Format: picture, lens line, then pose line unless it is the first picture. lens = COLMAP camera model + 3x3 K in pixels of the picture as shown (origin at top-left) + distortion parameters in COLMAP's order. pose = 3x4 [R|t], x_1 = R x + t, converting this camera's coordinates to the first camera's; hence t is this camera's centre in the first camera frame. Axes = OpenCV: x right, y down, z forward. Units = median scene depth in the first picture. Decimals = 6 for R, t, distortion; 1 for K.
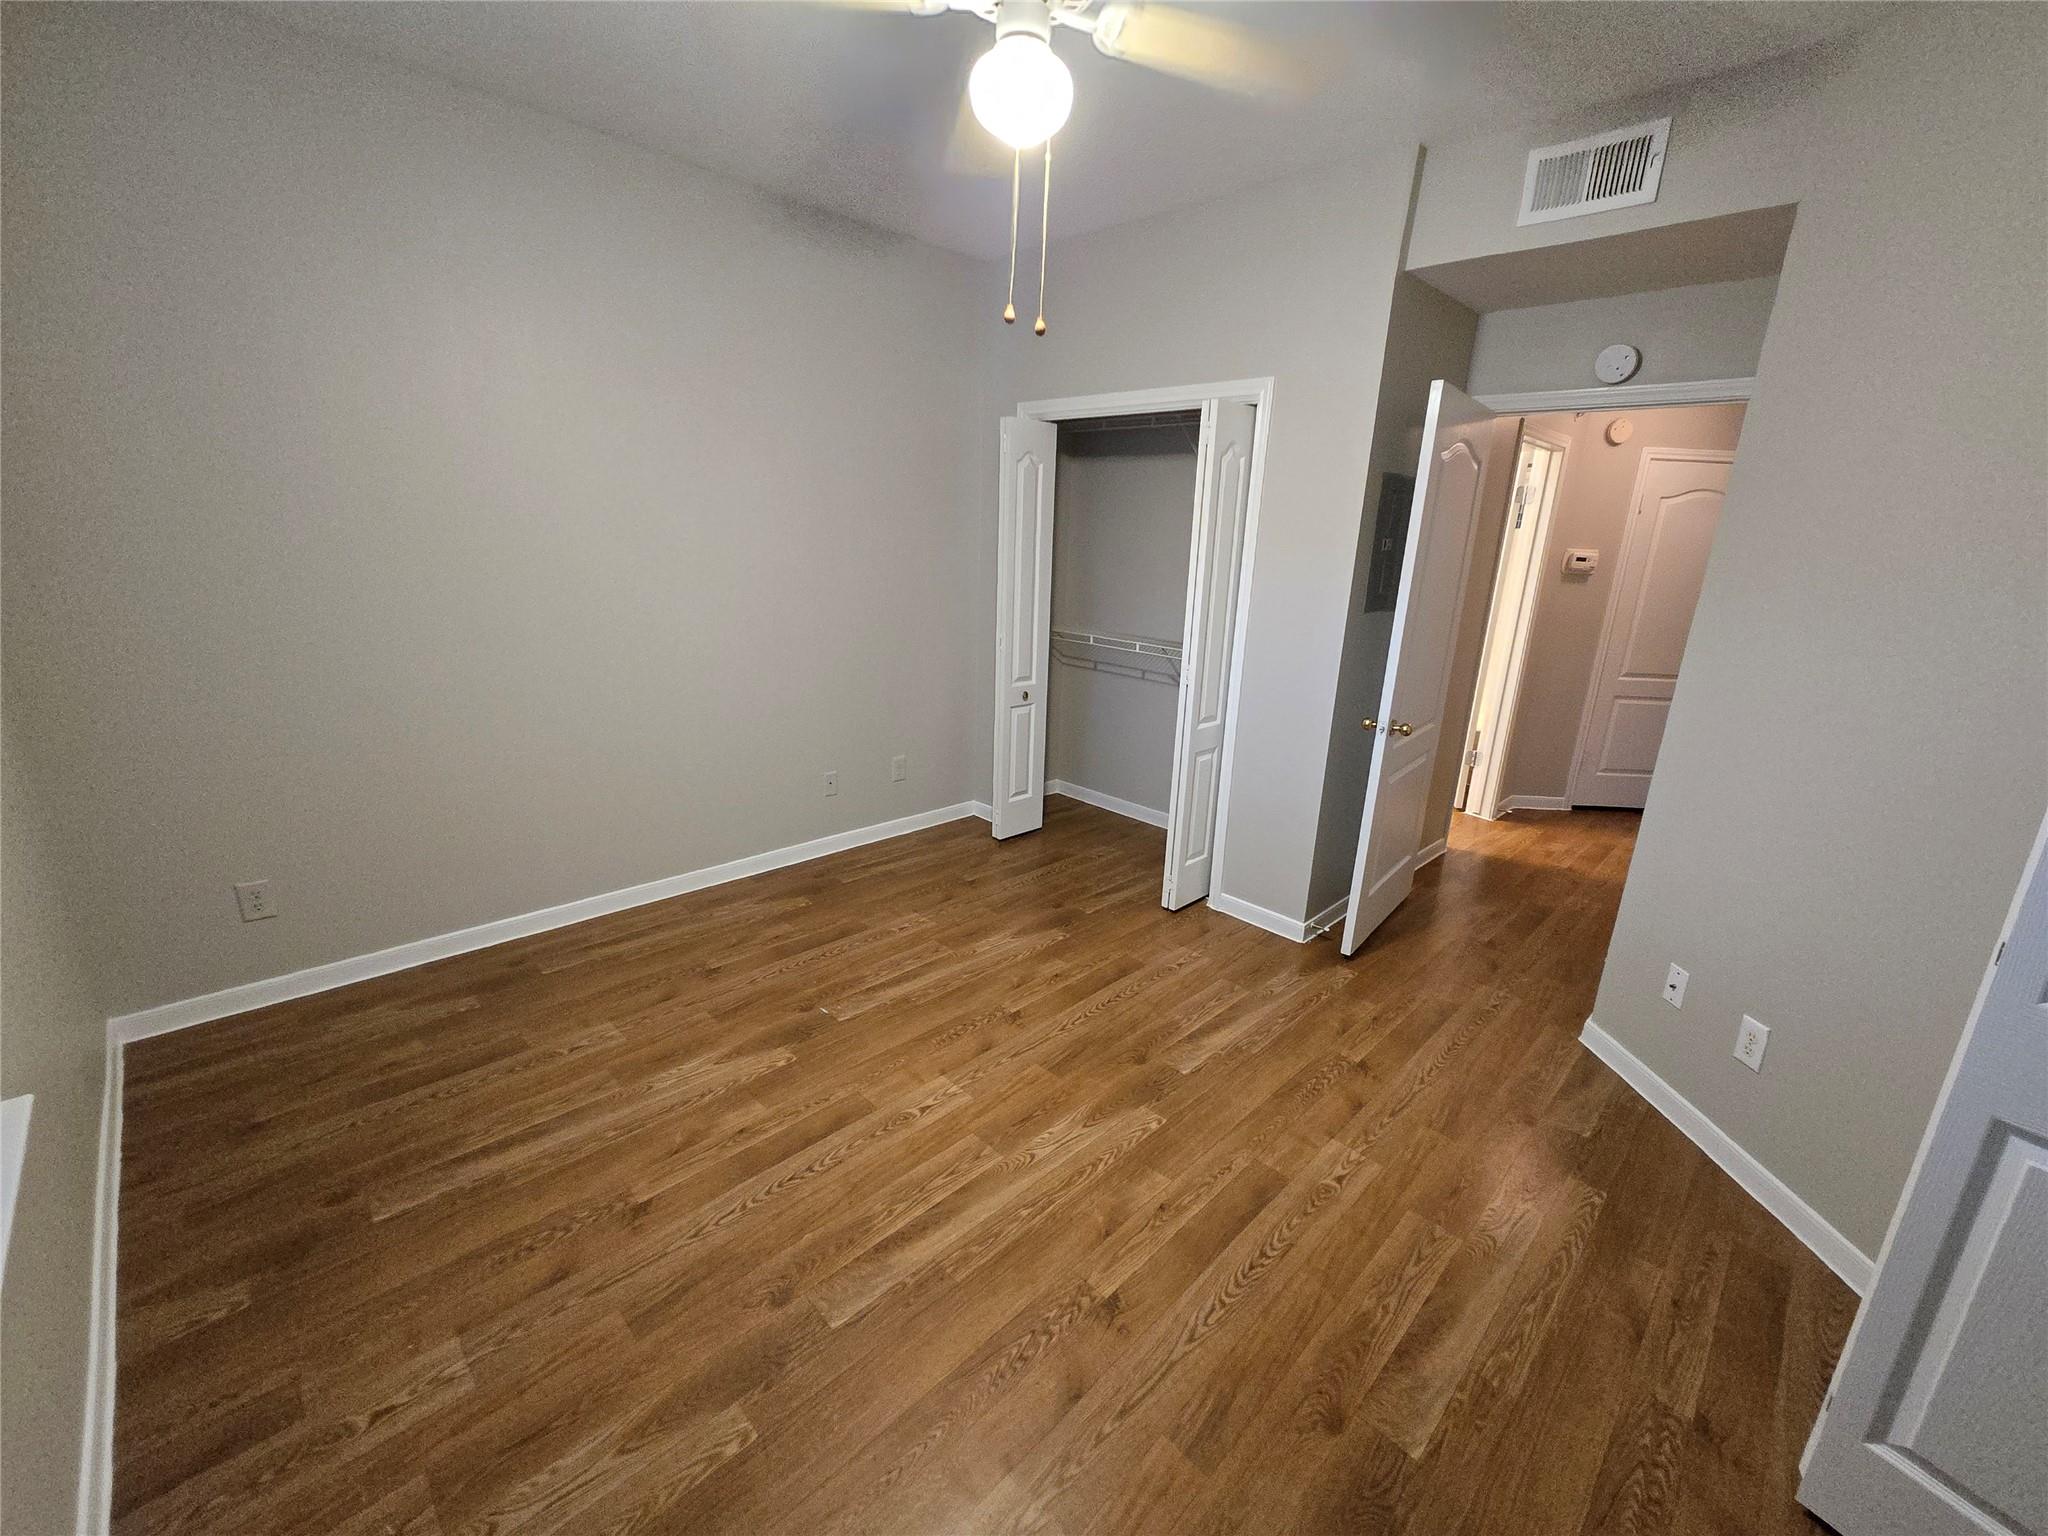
lens RADIAL K [[847.8, 0, 1019.1], [0, 847.8, 768.3], [0, 0, 1]] dist [-0.000306, 0.001465]
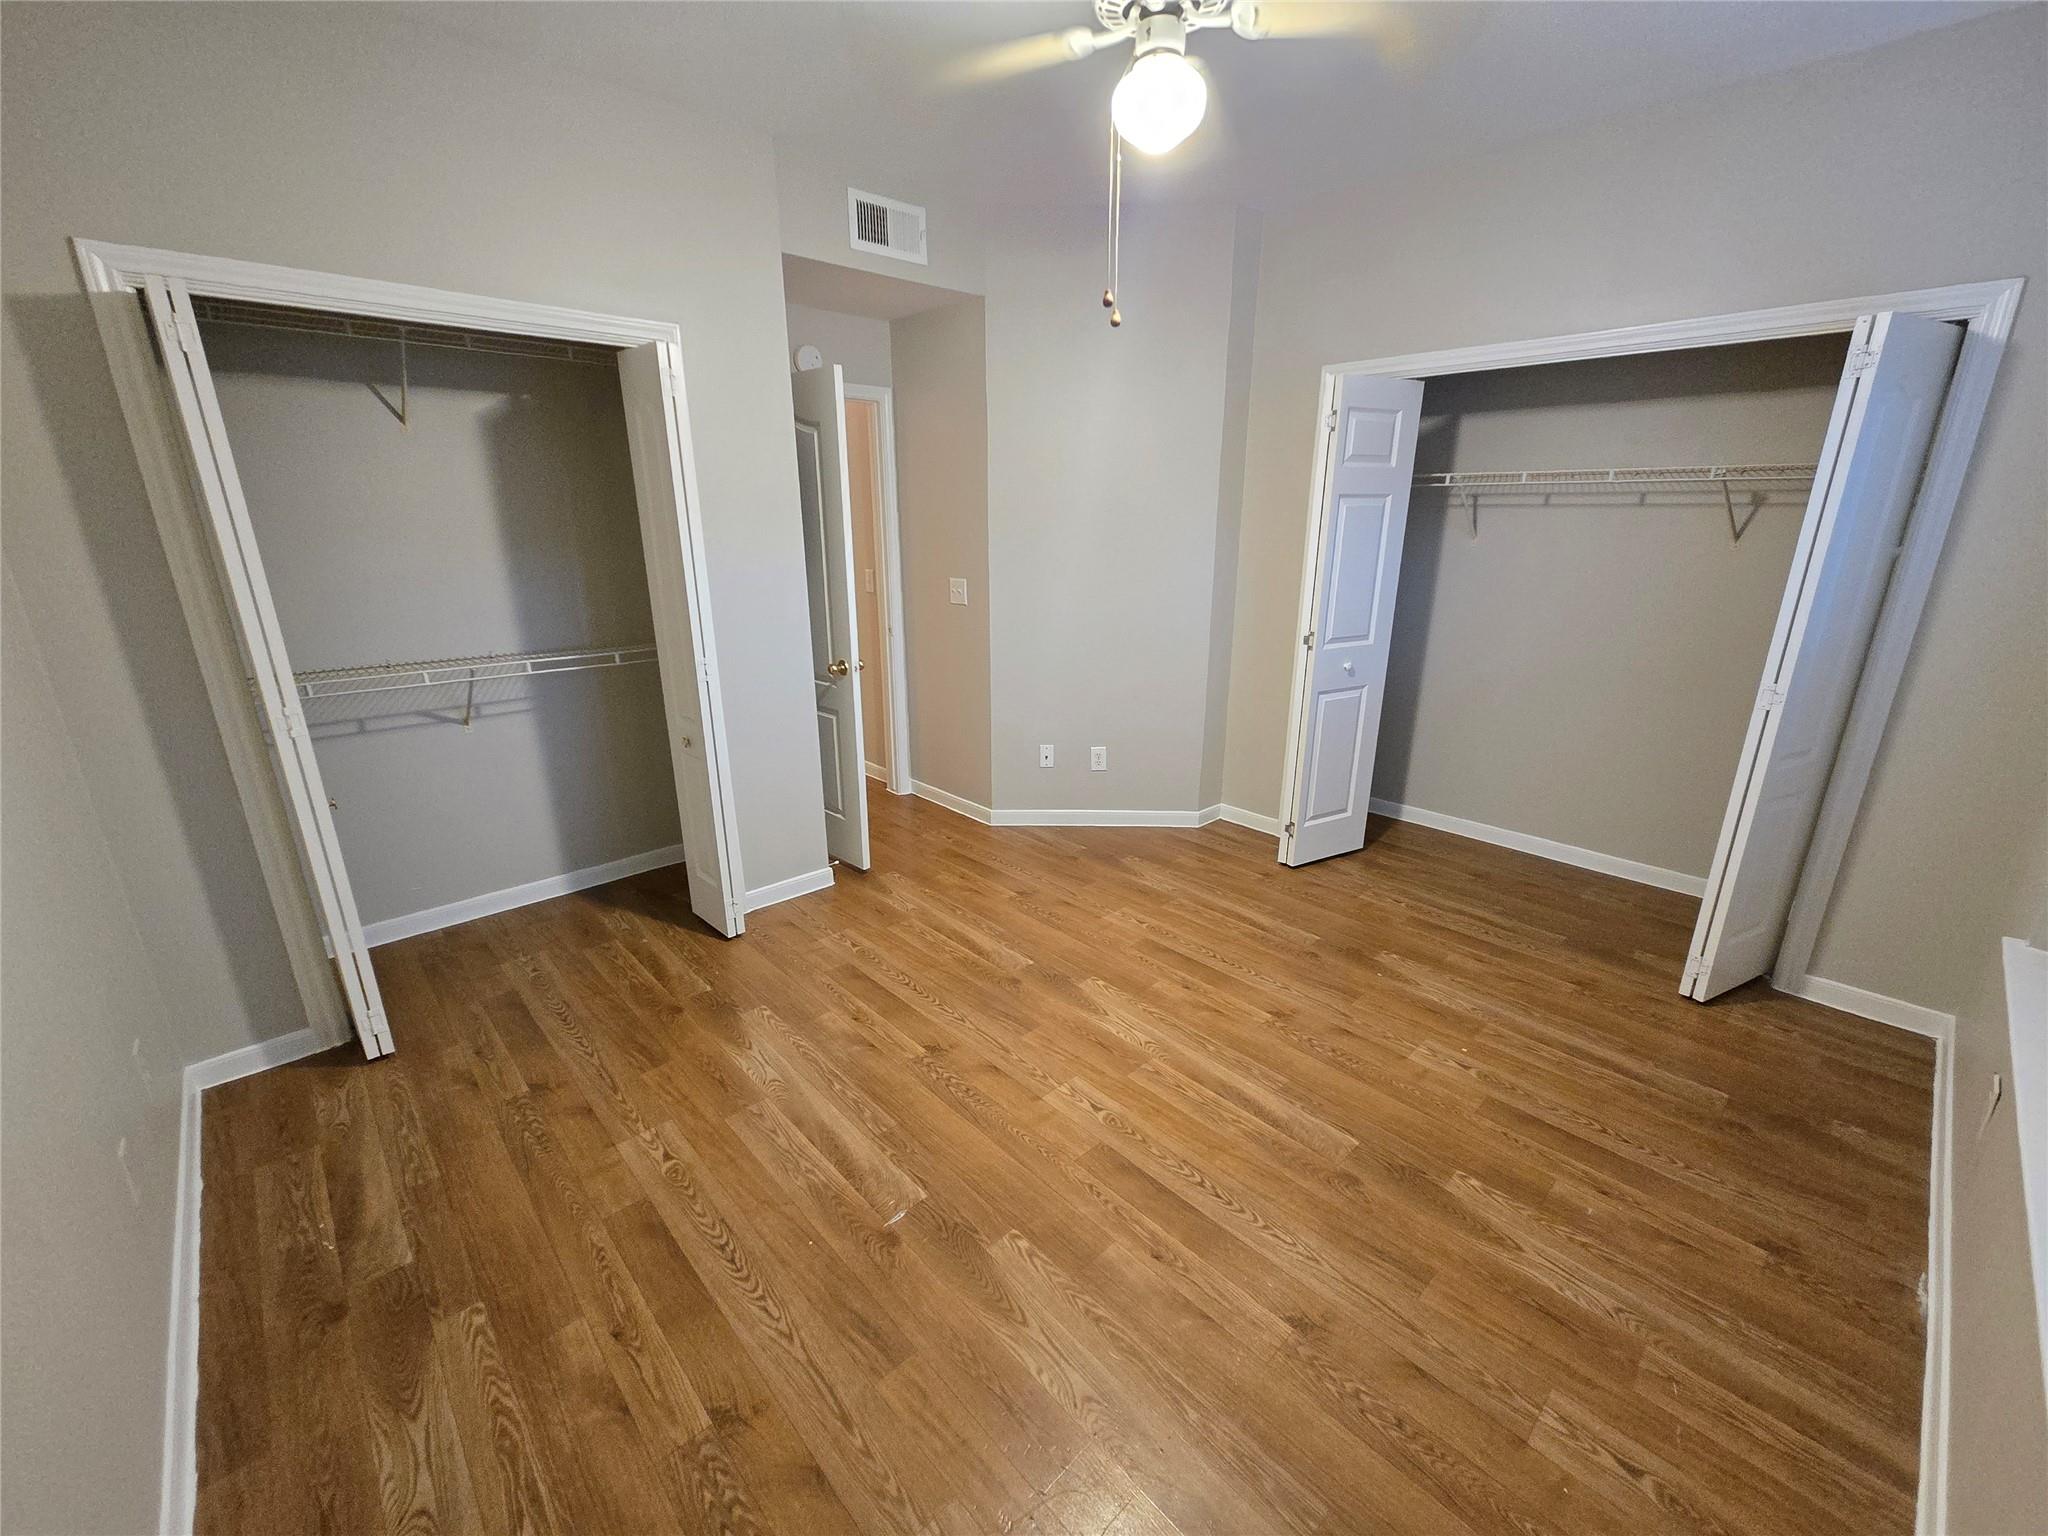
lens RADIAL K [[833.7, 0, 1030.8], [0, 833.7, 776.4], [0, 0, 1]] dist [0.003200, -0.000767]
pose [[0.024000, -0.341599, 0.939539, -0.956234], [0.270770, 0.906903, 0.322816, -0.301829], [-0.962345, 0.246652, 0.114261, 0.929064]]
